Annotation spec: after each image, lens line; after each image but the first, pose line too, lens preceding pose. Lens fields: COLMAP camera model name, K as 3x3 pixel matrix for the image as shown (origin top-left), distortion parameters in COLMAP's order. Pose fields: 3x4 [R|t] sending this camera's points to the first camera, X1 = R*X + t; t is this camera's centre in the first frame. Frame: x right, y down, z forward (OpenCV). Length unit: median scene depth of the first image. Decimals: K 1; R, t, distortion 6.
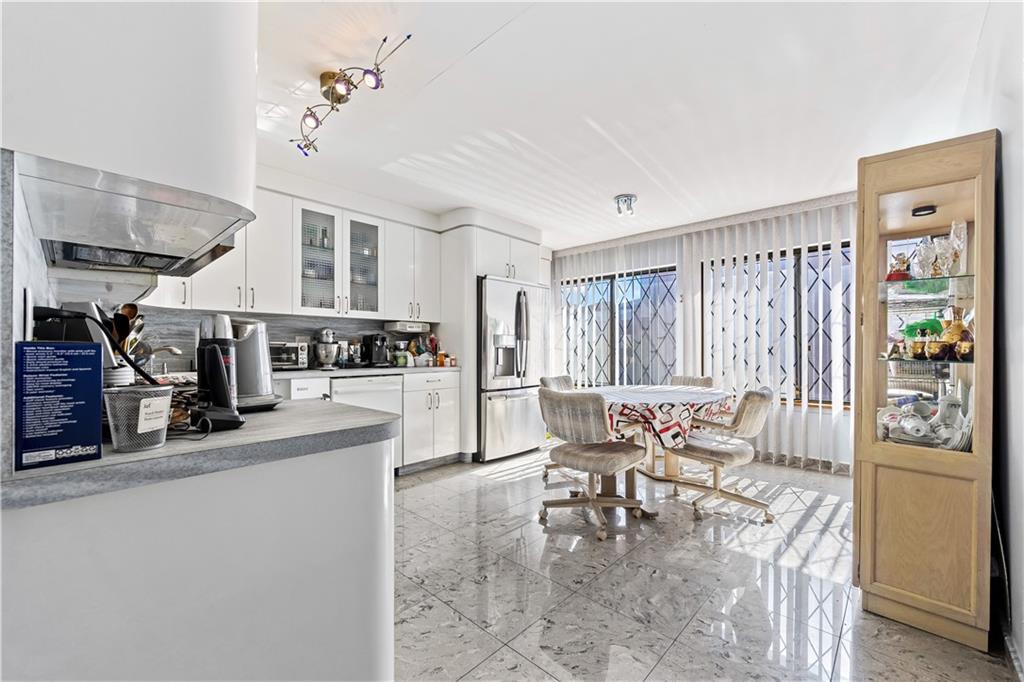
lens RADIAL K [[410.4, 0, 510.3], [0, 410.4, 348.0], [0, 0, 1]] dist [-0.012317, -0.001096]
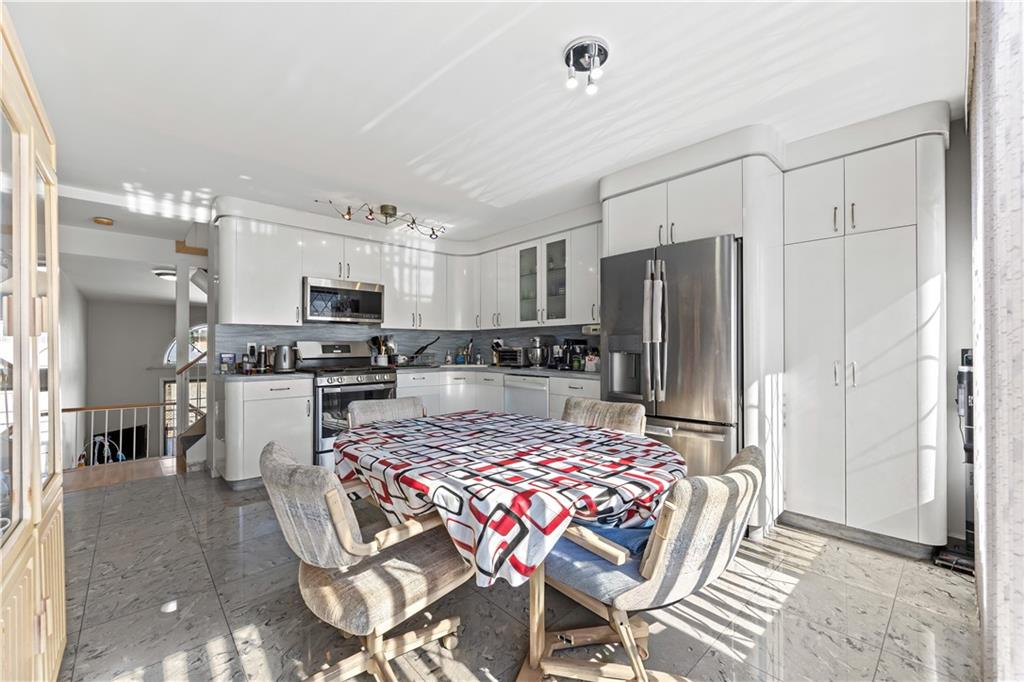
lens RADIAL K [[410.4, 0, 510.2], [0, 410.4, 345.2], [0, 0, 1]] dist [-0.012317, -0.001096]
pose [[-0.068379, -0.007771, -0.997629, 0.824620], [0.005717, 0.999950, -0.008181, -0.010343], [0.997643, -0.006262, -0.068331, 1.002851]]
